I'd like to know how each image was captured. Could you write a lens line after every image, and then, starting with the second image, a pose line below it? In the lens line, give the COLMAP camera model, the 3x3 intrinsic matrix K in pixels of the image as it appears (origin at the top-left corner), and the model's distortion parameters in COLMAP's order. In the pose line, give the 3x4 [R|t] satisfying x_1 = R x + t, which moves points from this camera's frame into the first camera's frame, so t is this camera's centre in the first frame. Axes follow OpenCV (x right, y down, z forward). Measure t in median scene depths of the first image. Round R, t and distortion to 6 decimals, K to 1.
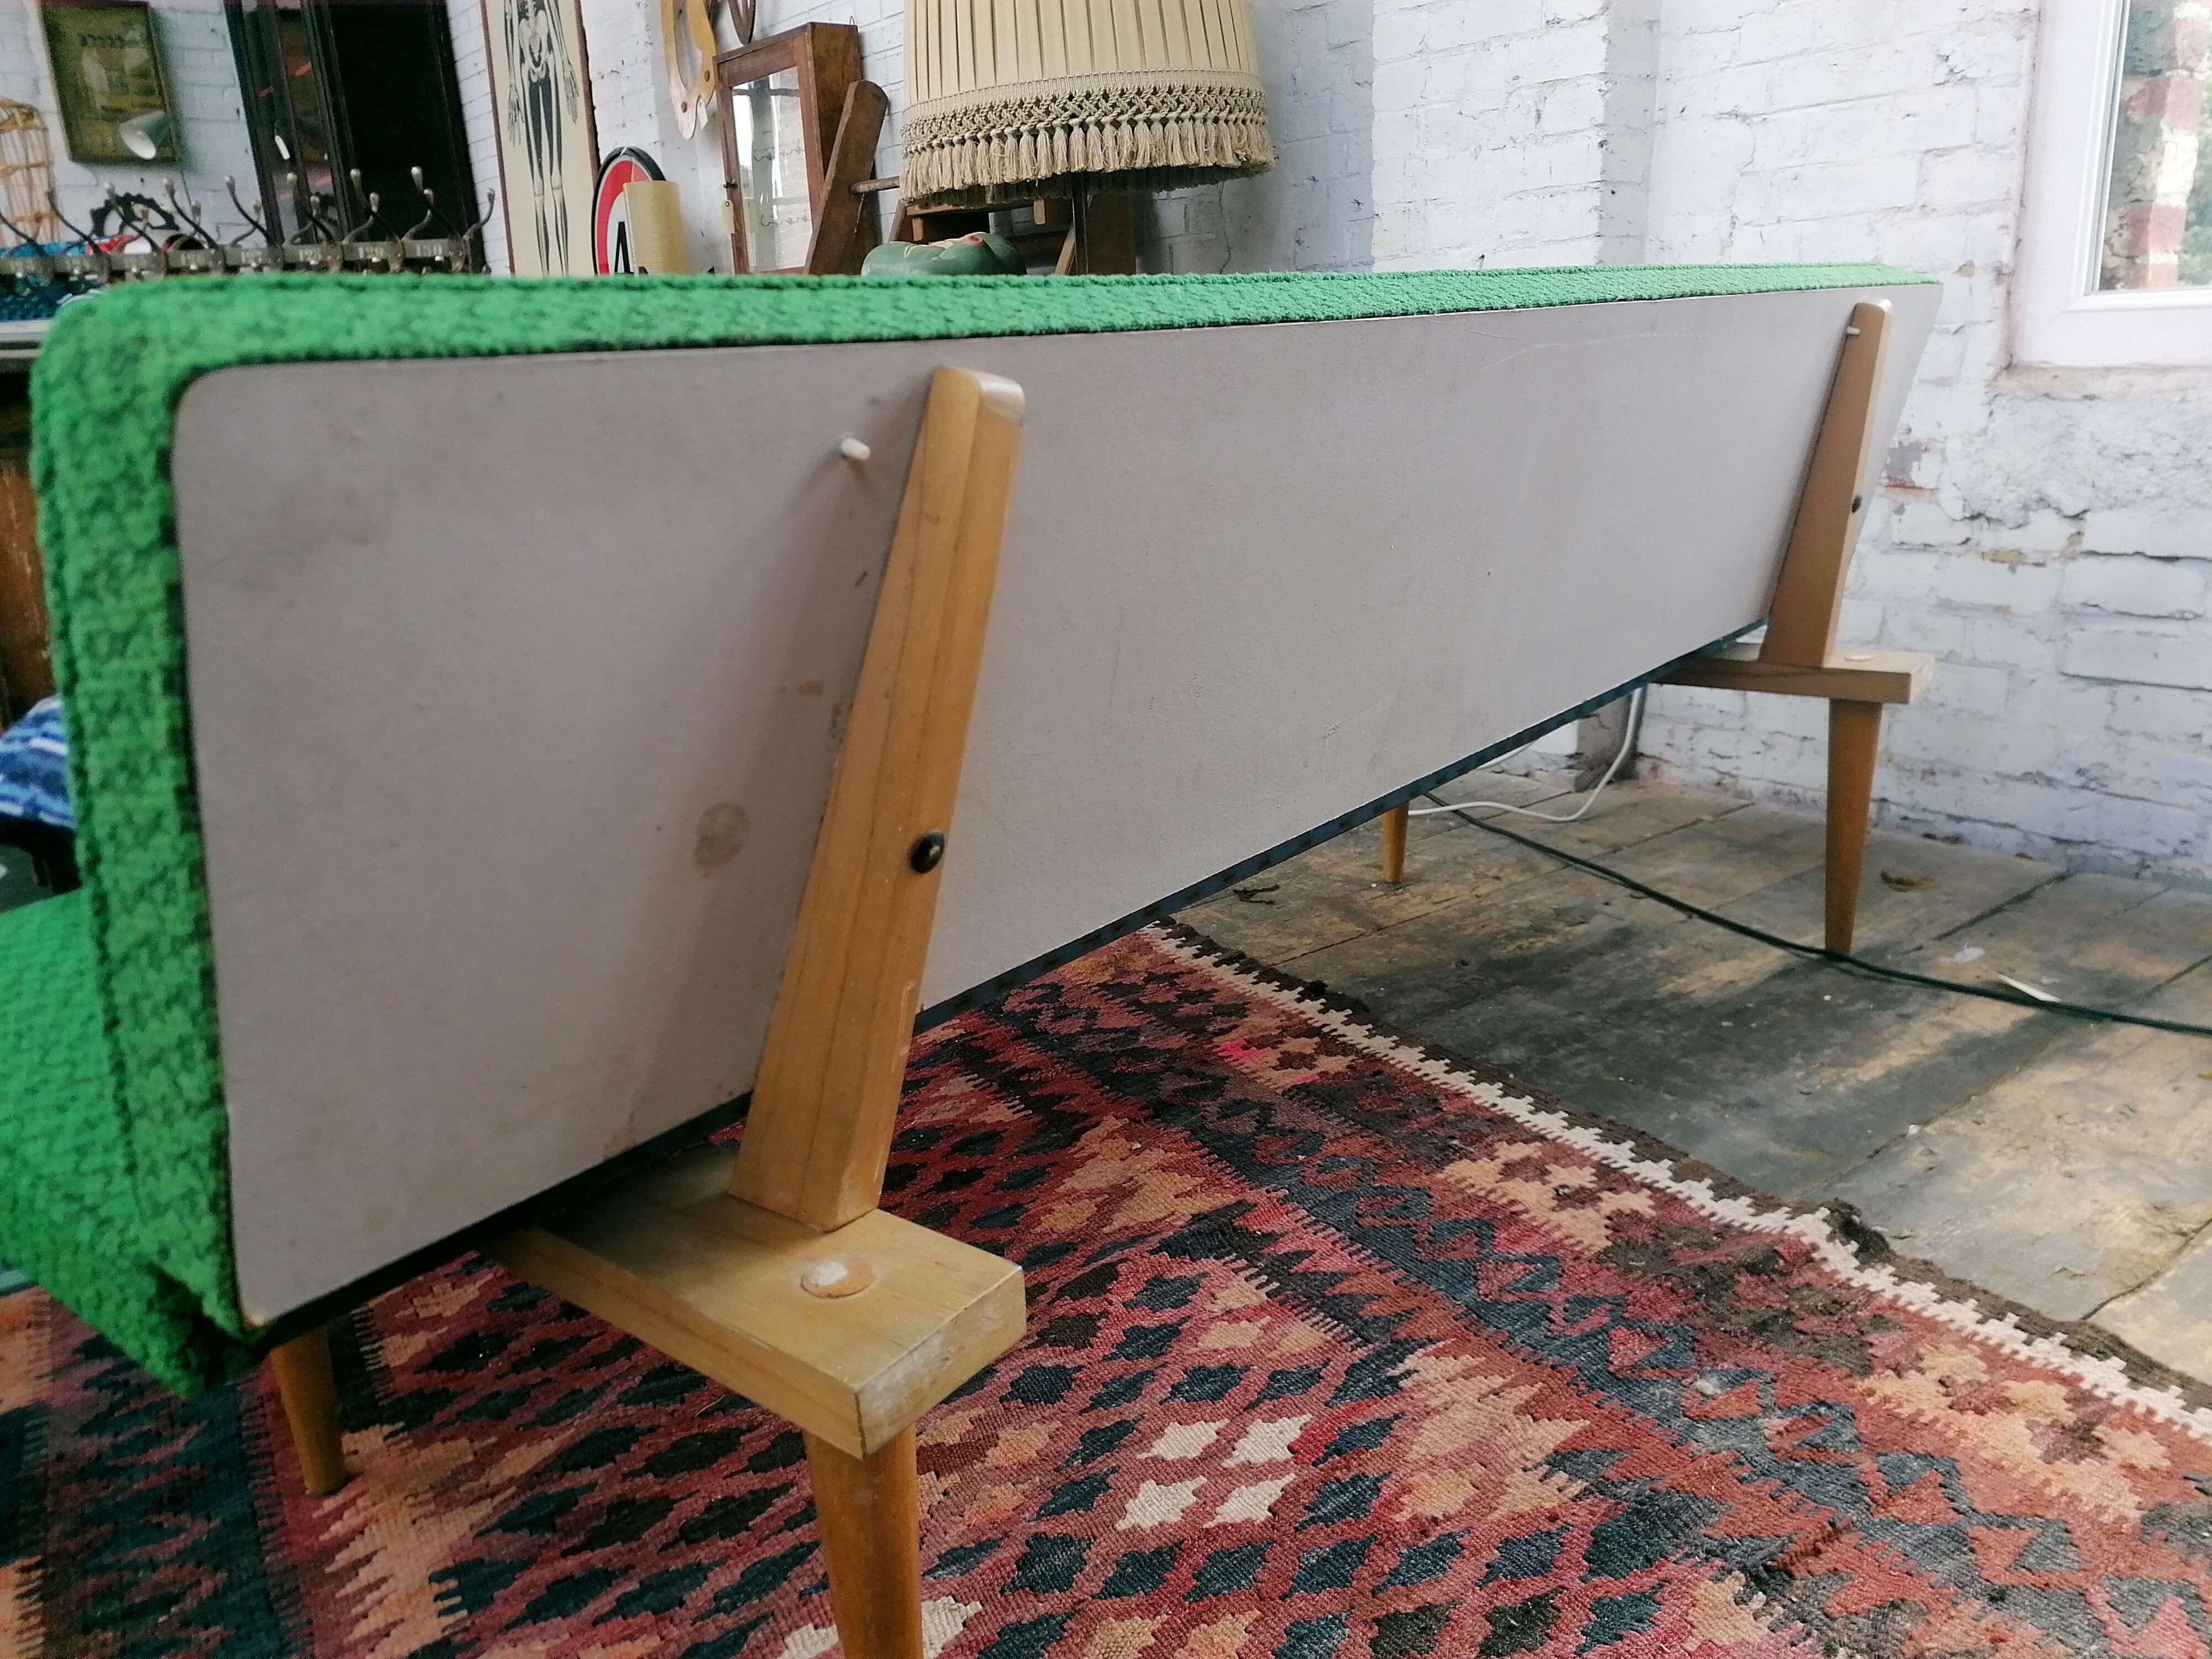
lens RADIAL K [[1749.2, 0, 1106.0], [0, 1749.2, 829.5], [0, 0, 1]] dist [0.101593, -0.171777]
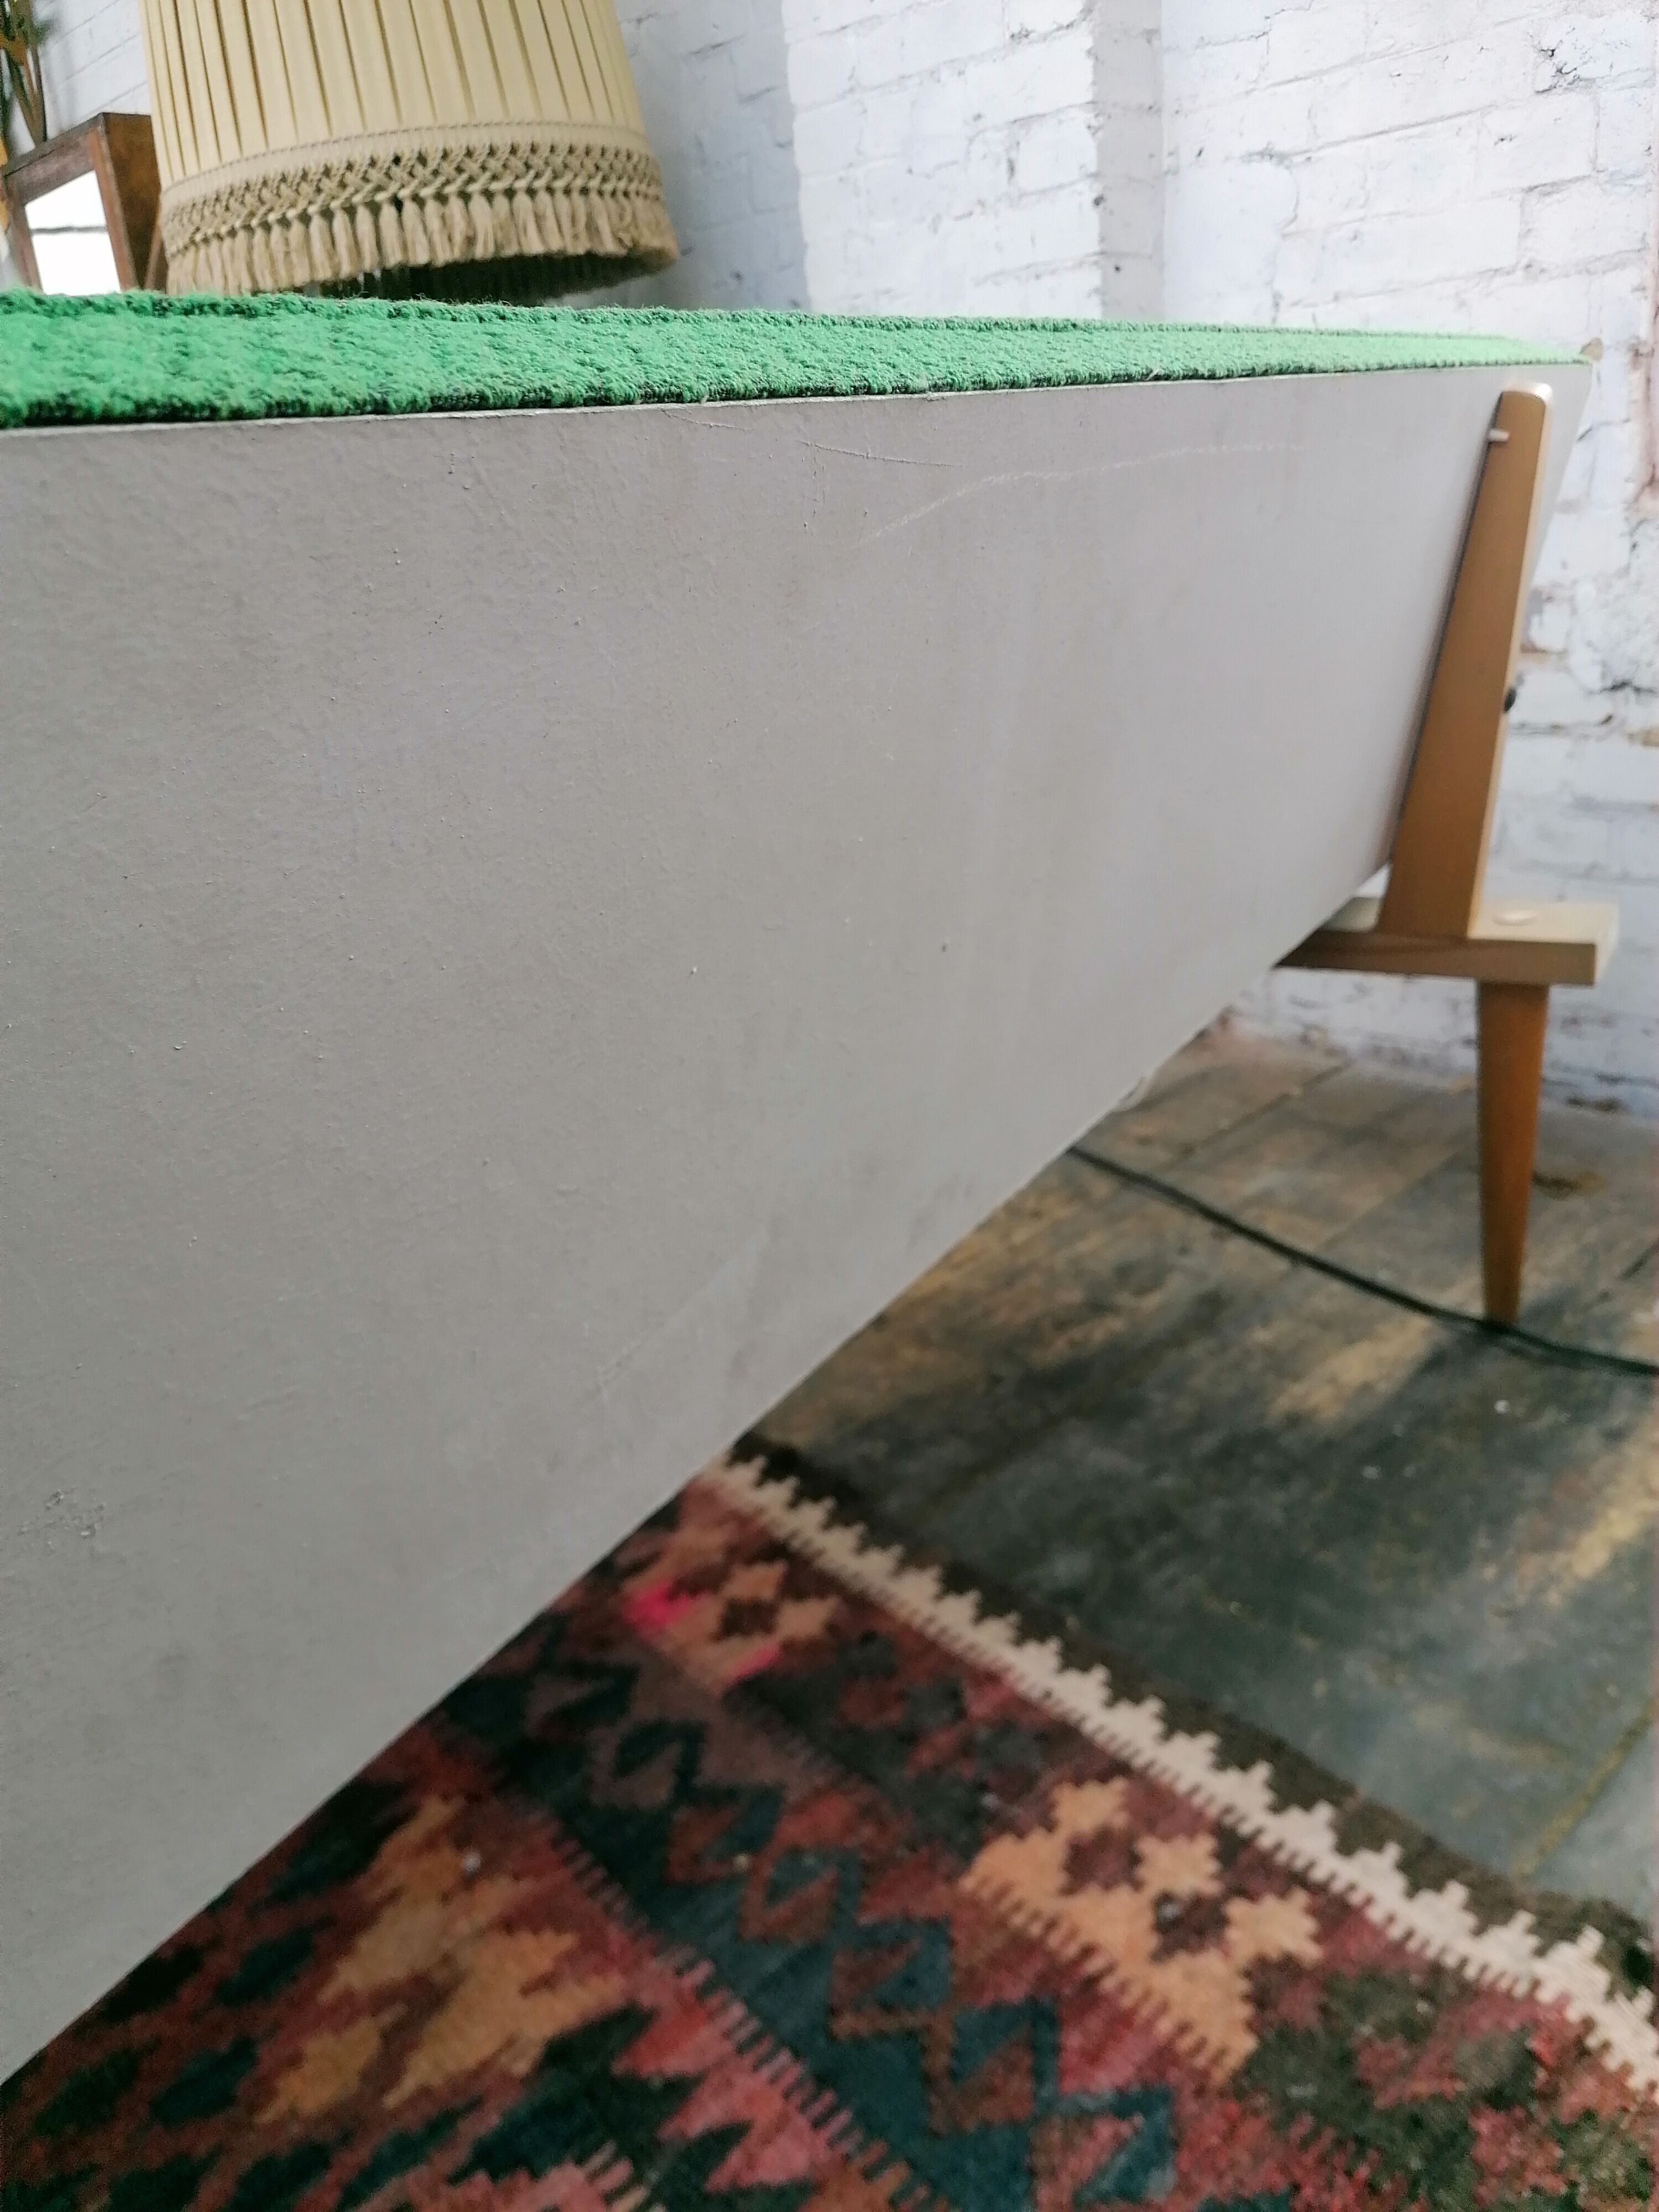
lens RADIAL K [[1712.1, 0, 882.3], [0, 1712.1, 1074.4], [0, 0, 1]] dist [0.065308, -0.119801]
pose [[0.989382, -0.088089, 0.115599, 0.096141], [0.081522, 0.994842, 0.060361, -0.095769], [-0.120320, -0.050296, 0.991460, 0.354545]]
